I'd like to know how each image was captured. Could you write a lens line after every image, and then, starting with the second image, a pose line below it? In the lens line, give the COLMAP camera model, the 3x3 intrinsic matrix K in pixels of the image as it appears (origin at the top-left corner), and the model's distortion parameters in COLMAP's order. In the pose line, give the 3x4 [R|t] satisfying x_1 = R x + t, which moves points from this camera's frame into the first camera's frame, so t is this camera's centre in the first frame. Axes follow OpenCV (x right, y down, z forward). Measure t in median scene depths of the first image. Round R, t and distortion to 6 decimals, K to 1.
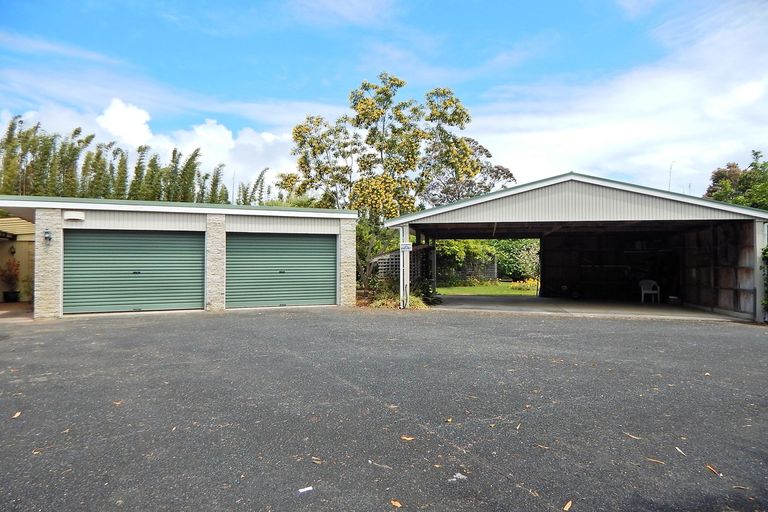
lens RADIAL K [[489.1, 0, 382.3], [0, 489.1, 260.0], [0, 0, 1]] dist [-0.003362, 0.000743]
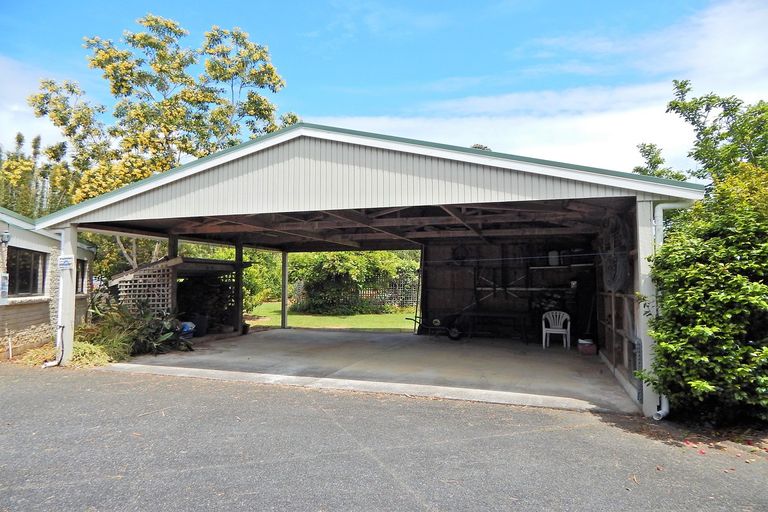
lens RADIAL K [[489.1, 0, 385.1], [0, 489.1, 251.2], [0, 0, 1]] dist [-0.003362, 0.000743]
pose [[0.994050, -0.010302, -0.108436, 0.401155], [0.004512, 0.998557, -0.053507, -0.004025], [0.108831, 0.052699, 0.992662, 0.352886]]
